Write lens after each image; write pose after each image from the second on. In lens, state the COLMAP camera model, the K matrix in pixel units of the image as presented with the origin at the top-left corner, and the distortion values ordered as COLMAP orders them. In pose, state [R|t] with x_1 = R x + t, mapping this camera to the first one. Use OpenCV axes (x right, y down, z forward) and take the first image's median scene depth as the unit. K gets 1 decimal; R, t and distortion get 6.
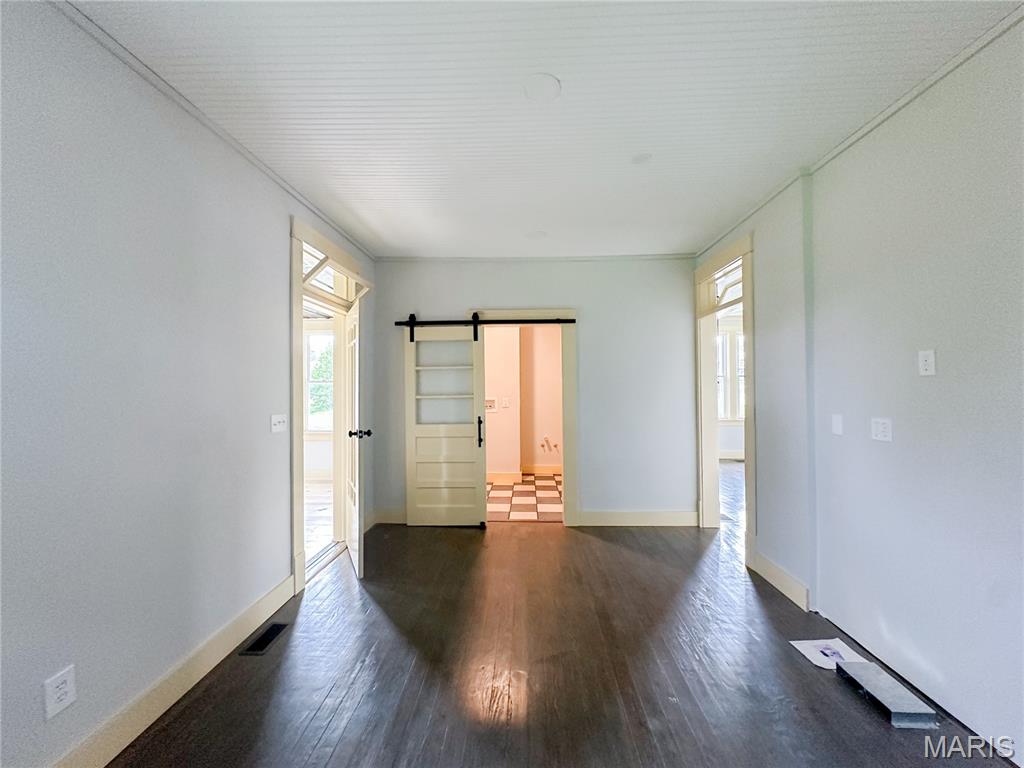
lens RADIAL K [[410.7, 0, 516.0], [0, 410.7, 381.2], [0, 0, 1]] dist [-0.001456, 0.000471]
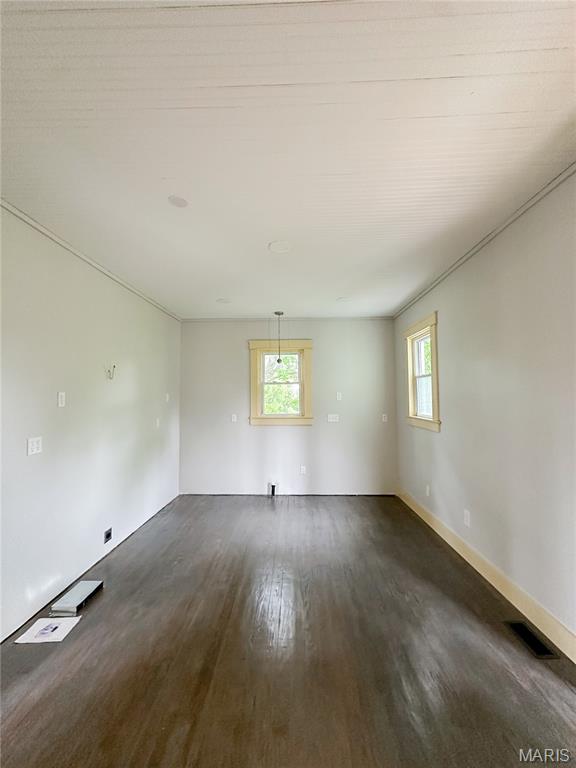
lens RADIAL K [[308.0, 0, 288.2], [0, 308.0, 384.0], [0, 0, 1]] dist [-0.001456, 0.000471]
pose [[-0.999851, 0.016361, -0.005467, 0.034539], [0.016612, 0.998633, -0.049558, -0.026316], [0.004649, -0.049642, -0.998756, 2.054289]]
